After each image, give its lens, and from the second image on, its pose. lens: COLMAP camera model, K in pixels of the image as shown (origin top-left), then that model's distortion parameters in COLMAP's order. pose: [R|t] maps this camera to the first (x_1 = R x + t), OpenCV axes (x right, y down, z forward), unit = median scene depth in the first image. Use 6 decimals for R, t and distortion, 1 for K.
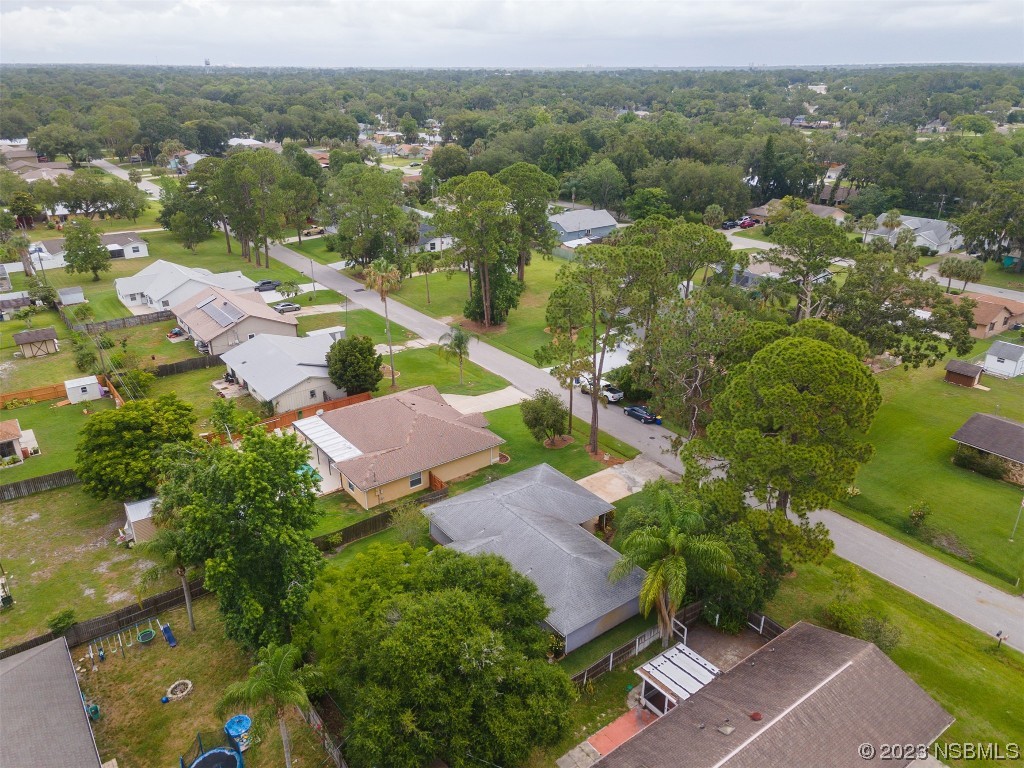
lens RADIAL K [[765.3, 0, 512.0], [0, 765.3, 384.0], [0, 0, 1]] dist [0.043317, 0.005150]
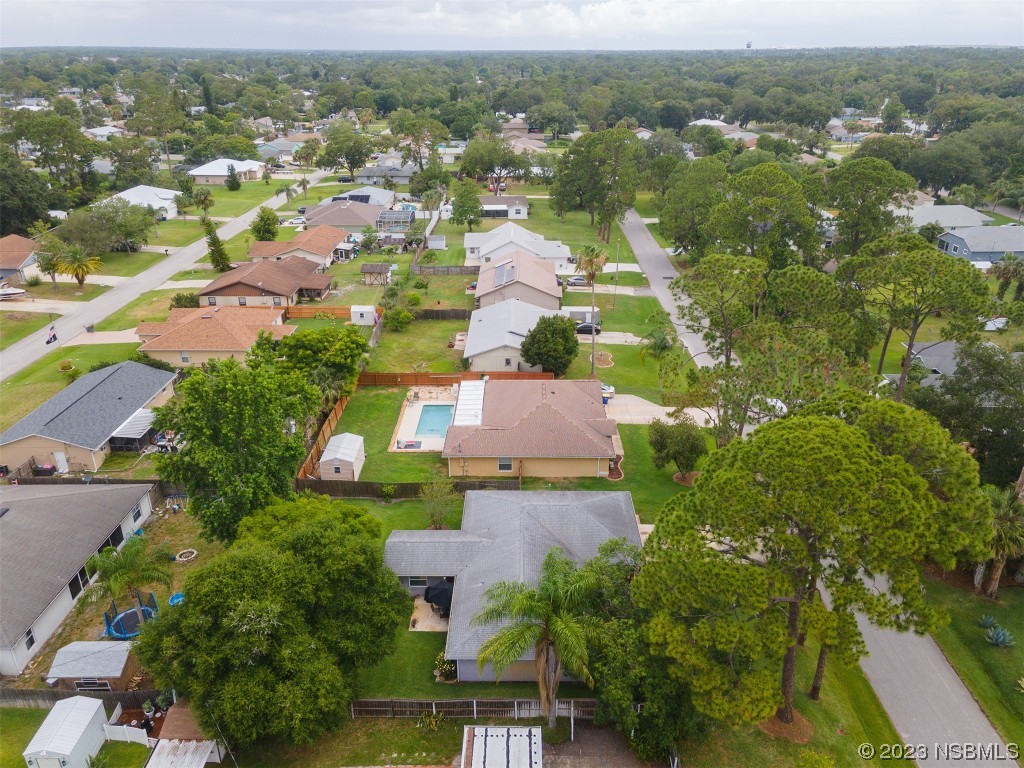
lens RADIAL K [[765.3, 0, 512.0], [0, 765.3, 384.0], [0, 0, 1]] dist [0.043317, 0.005150]
pose [[0.791050, 0.245585, -0.560293, 0.283729], [-0.235051, 0.967595, 0.092254, -0.047112], [0.564793, 0.058720, 0.823141, 0.134870]]
